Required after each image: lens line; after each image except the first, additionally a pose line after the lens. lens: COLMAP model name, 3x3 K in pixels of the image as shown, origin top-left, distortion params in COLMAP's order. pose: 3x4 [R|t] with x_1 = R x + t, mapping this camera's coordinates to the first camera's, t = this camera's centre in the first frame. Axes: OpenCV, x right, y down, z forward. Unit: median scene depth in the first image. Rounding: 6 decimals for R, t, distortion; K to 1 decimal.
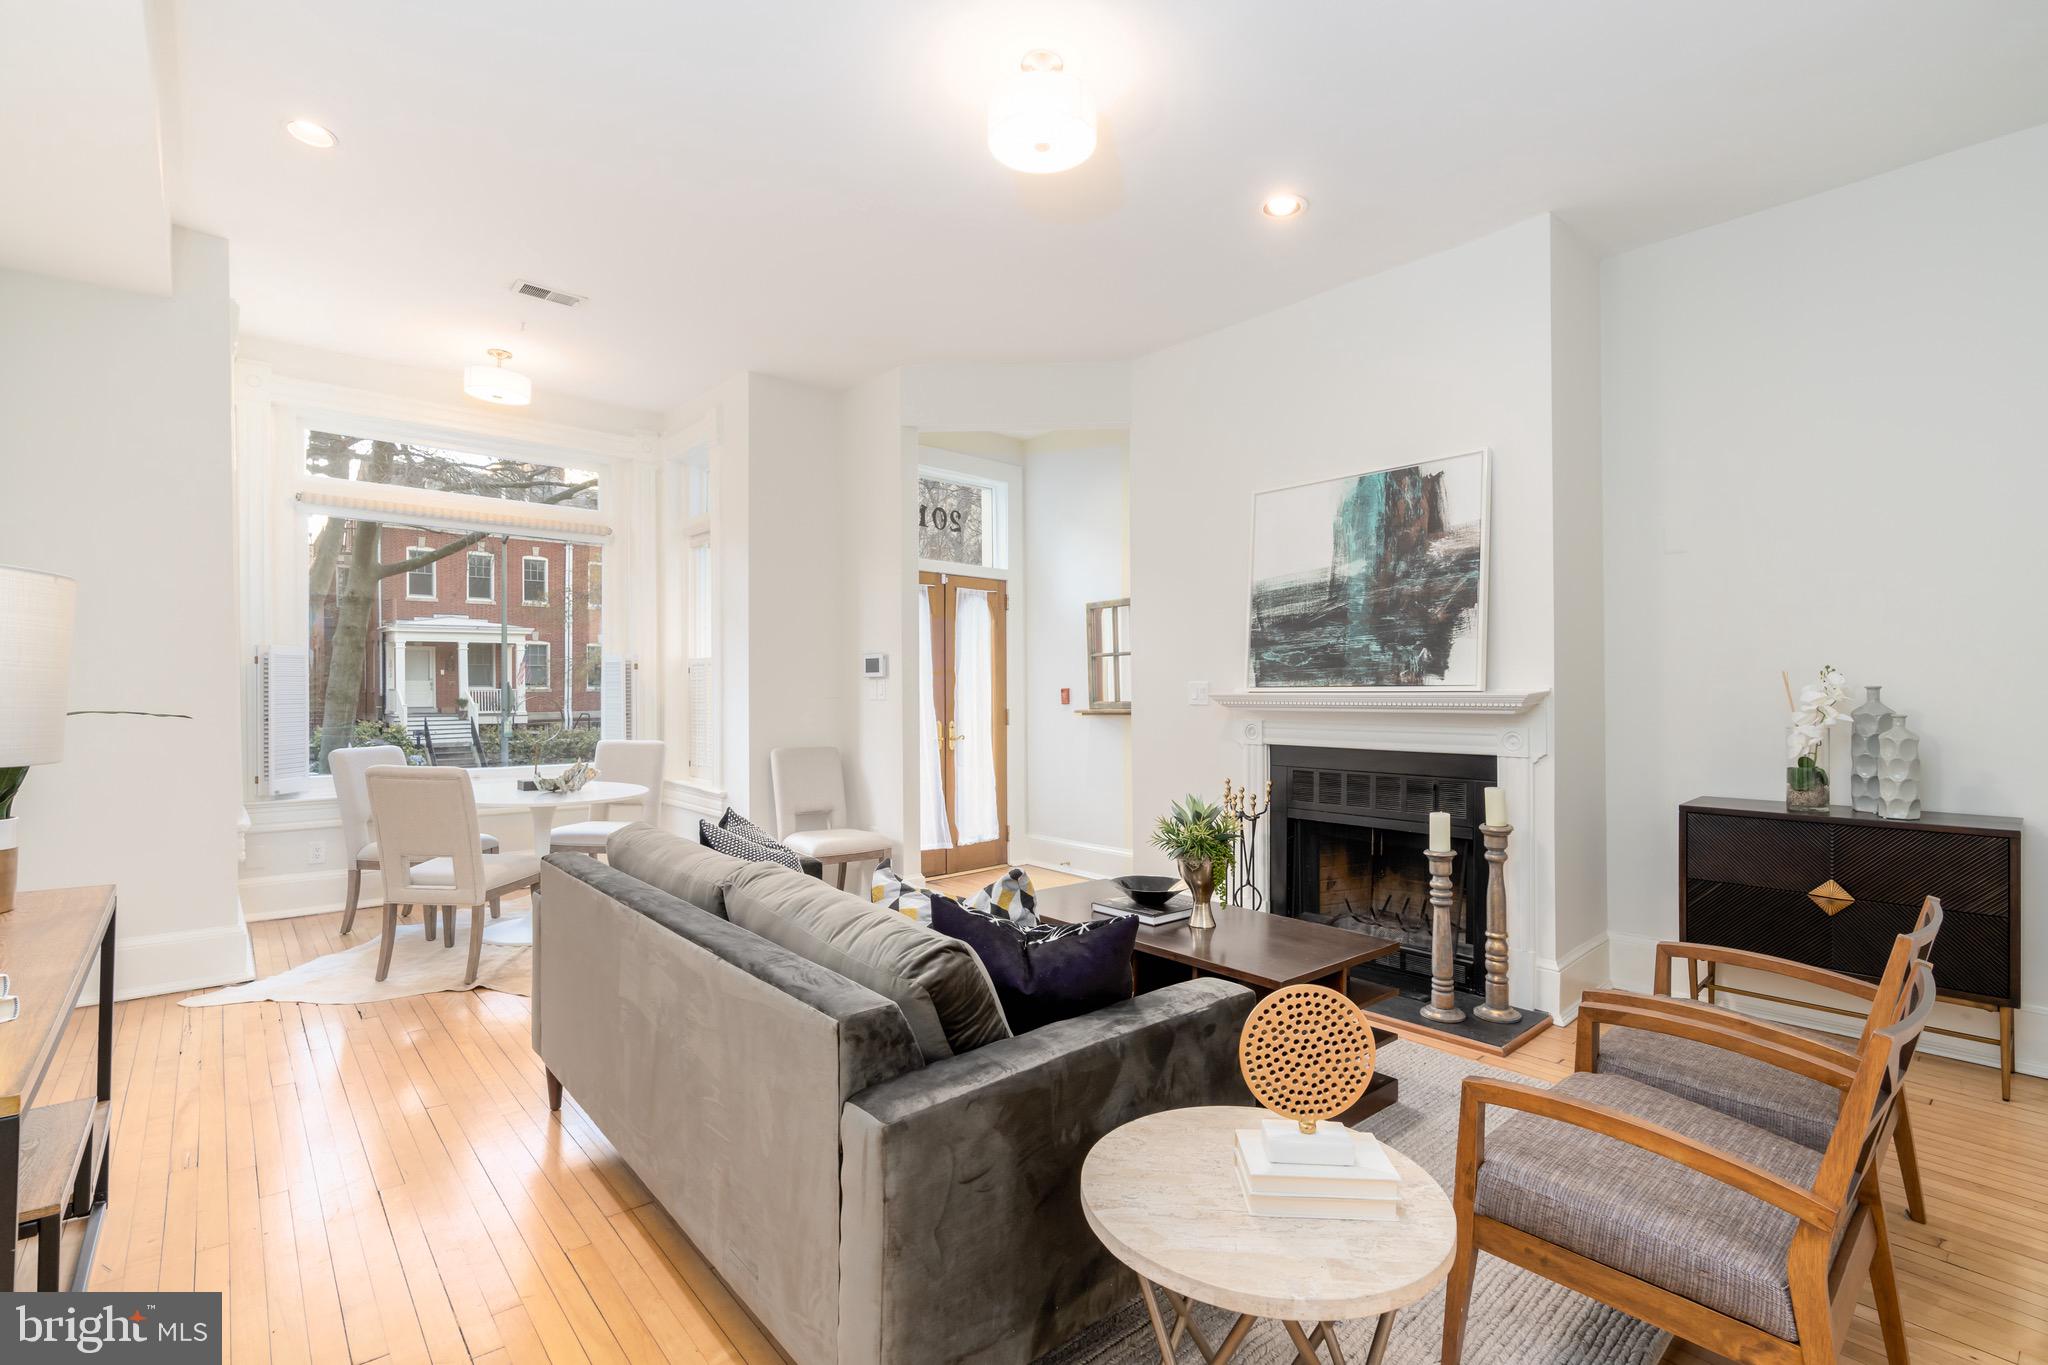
lens RADIAL K [[919.5, 0, 1045.1], [0, 919.5, 682.1], [0, 0, 1]] dist [-0.011943, 0.004582]
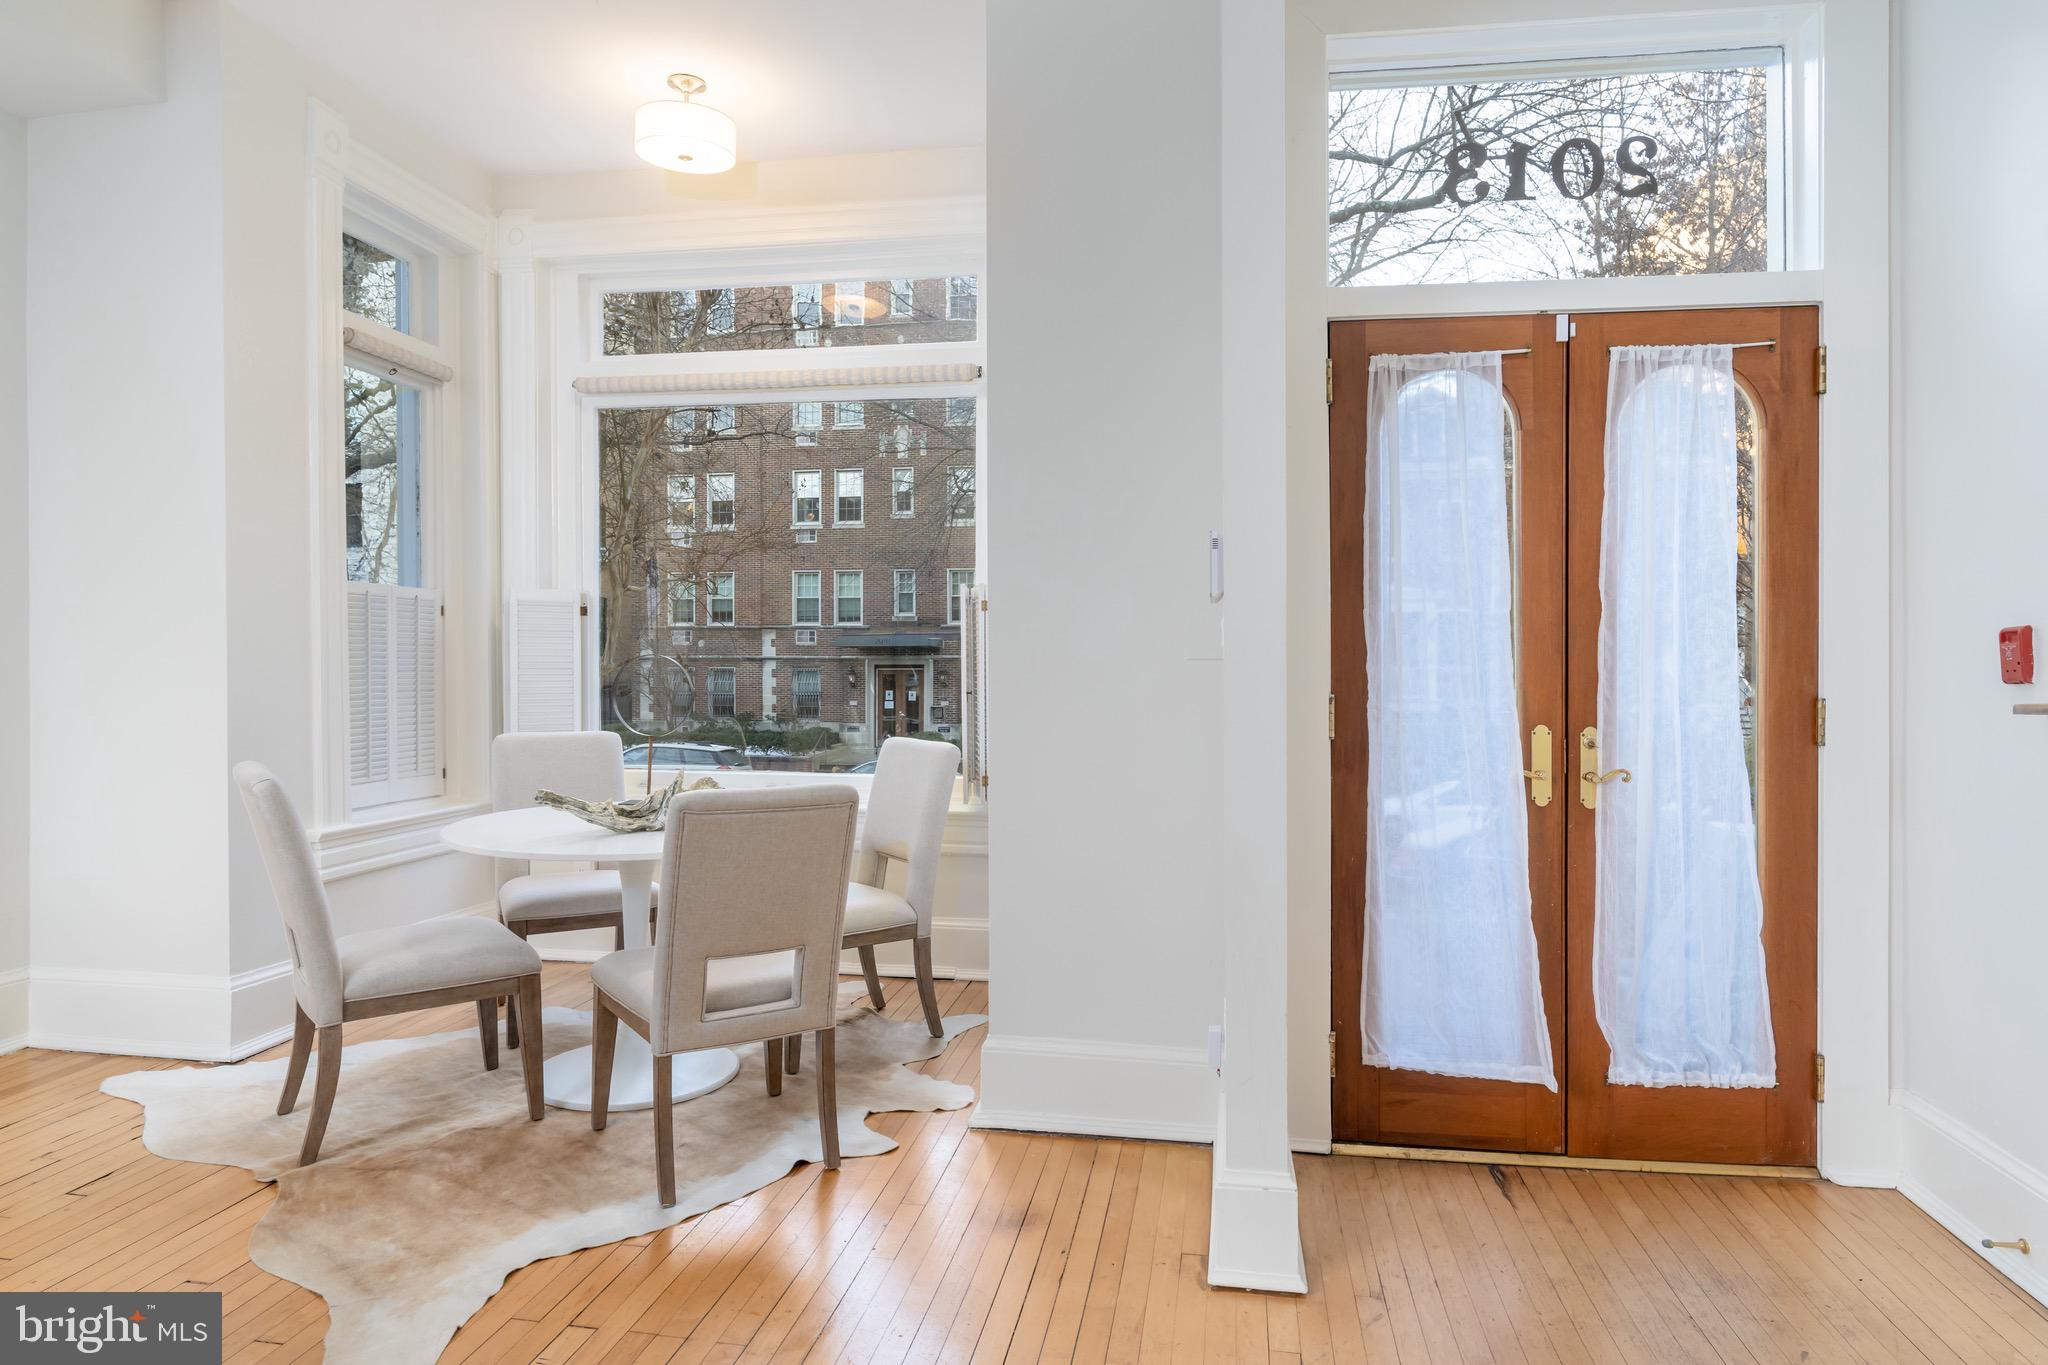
lens RADIAL K [[1195.9, 0, 1035.2], [0, 1195.9, 673.8], [0, 0, 1]] dist [0.003217, 0.001792]
pose [[0.631911, 0.002848, -0.775036, 0.176663], [0.007410, 0.999925, 0.009716, 0.023331], [0.775006, -0.011882, 0.631842, 0.800783]]
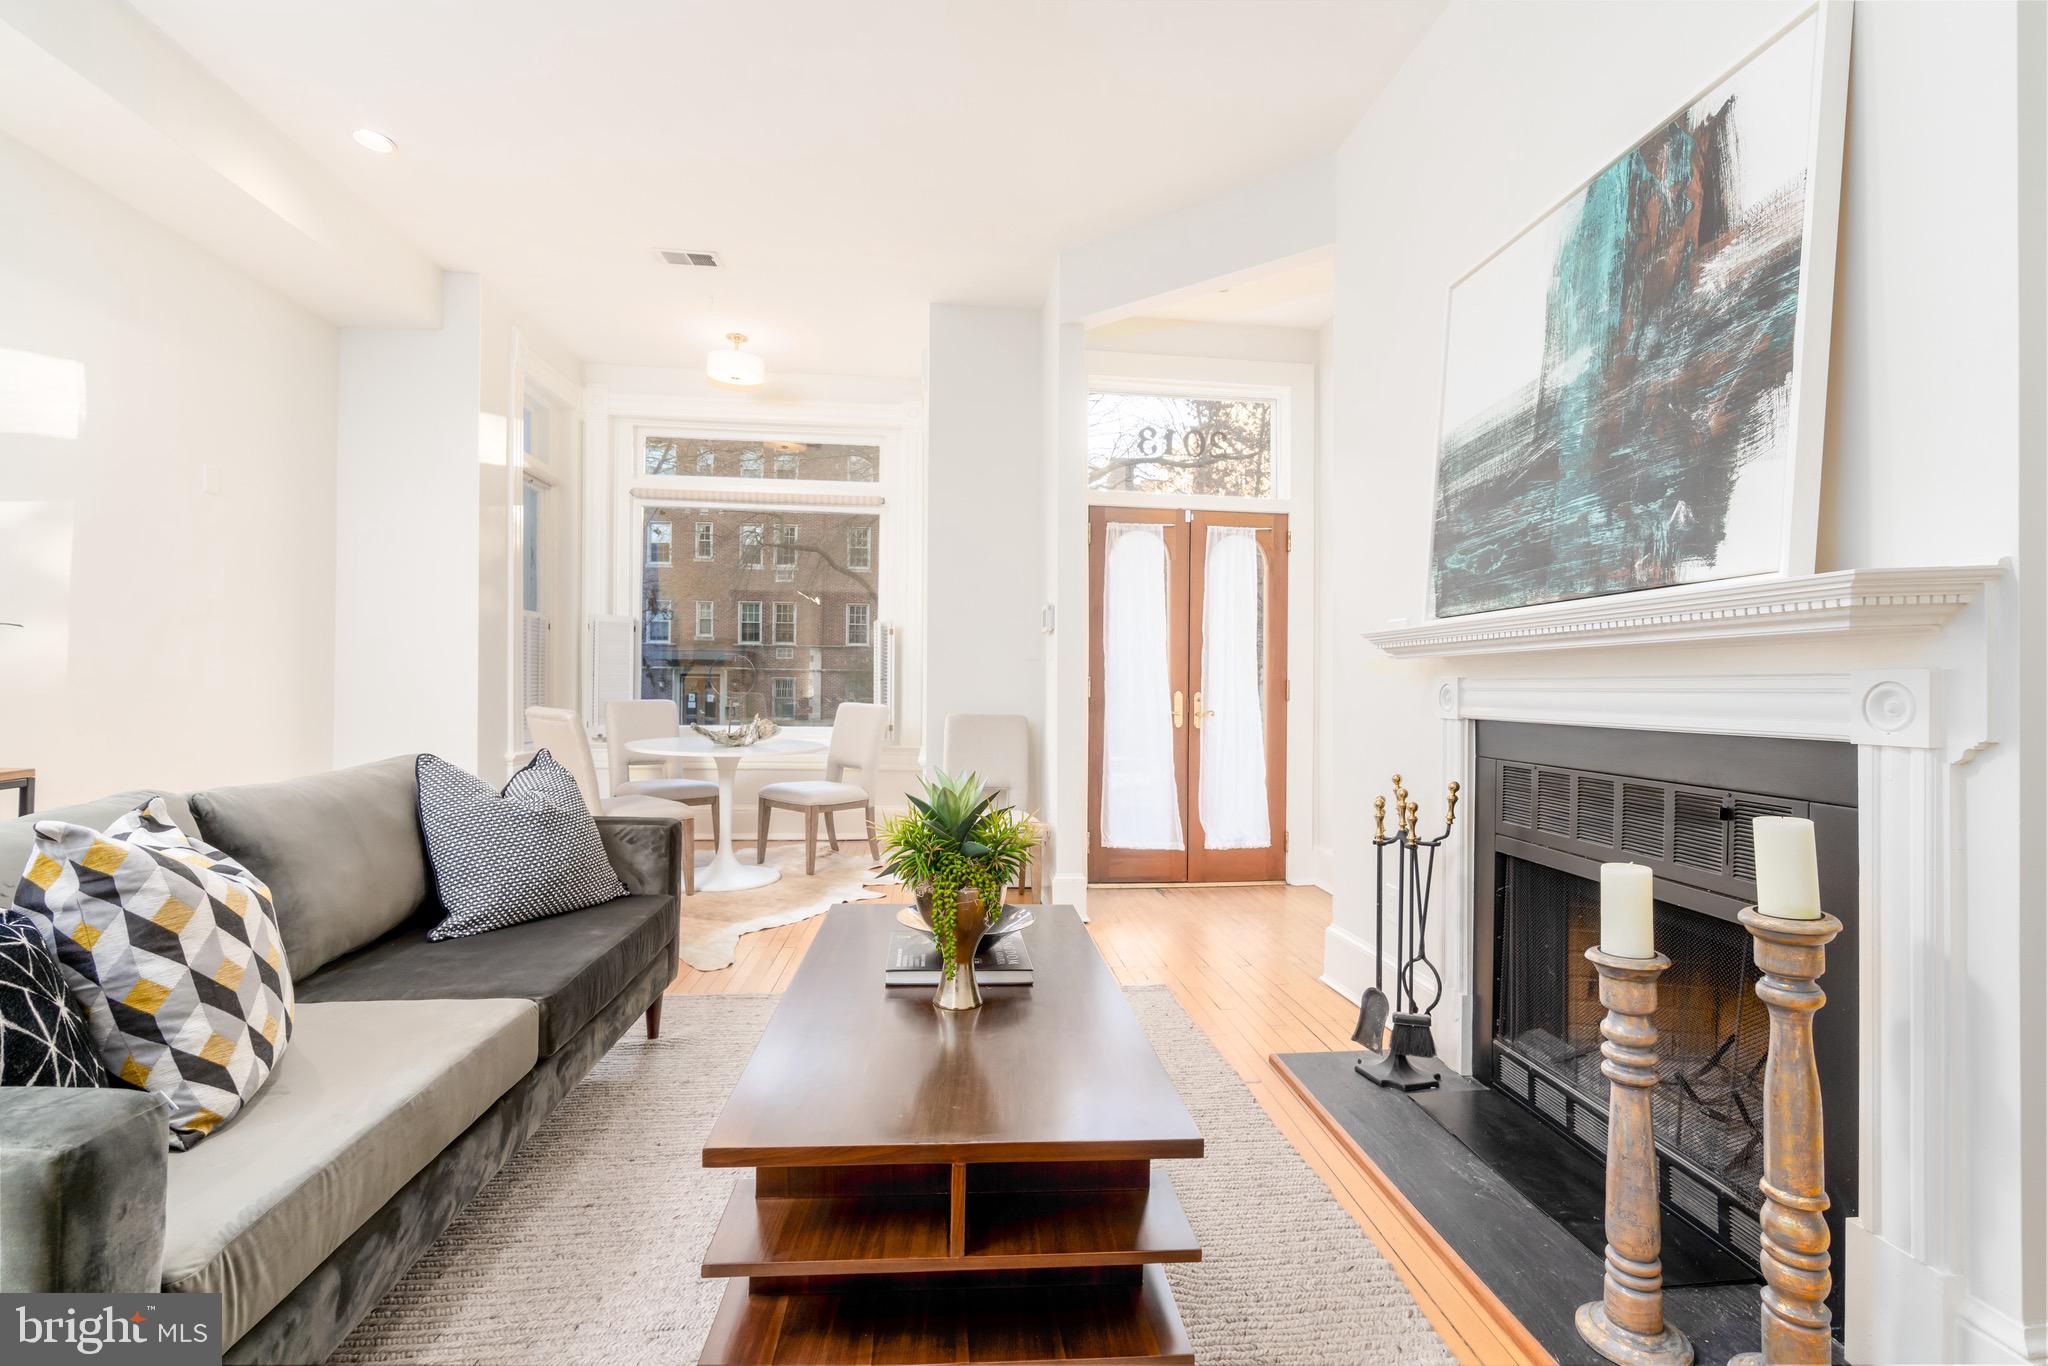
lens RADIAL K [[919.5, 0, 1019.0], [0, 919.5, 672.7], [0, 0, 1]] dist [-0.011943, 0.004582]
pose [[0.805911, 0.001667, -0.592035, 0.362131], [-0.005524, 0.999974, -0.004704, 0.044220], [0.592011, 0.007061, 0.805899, 0.386957]]
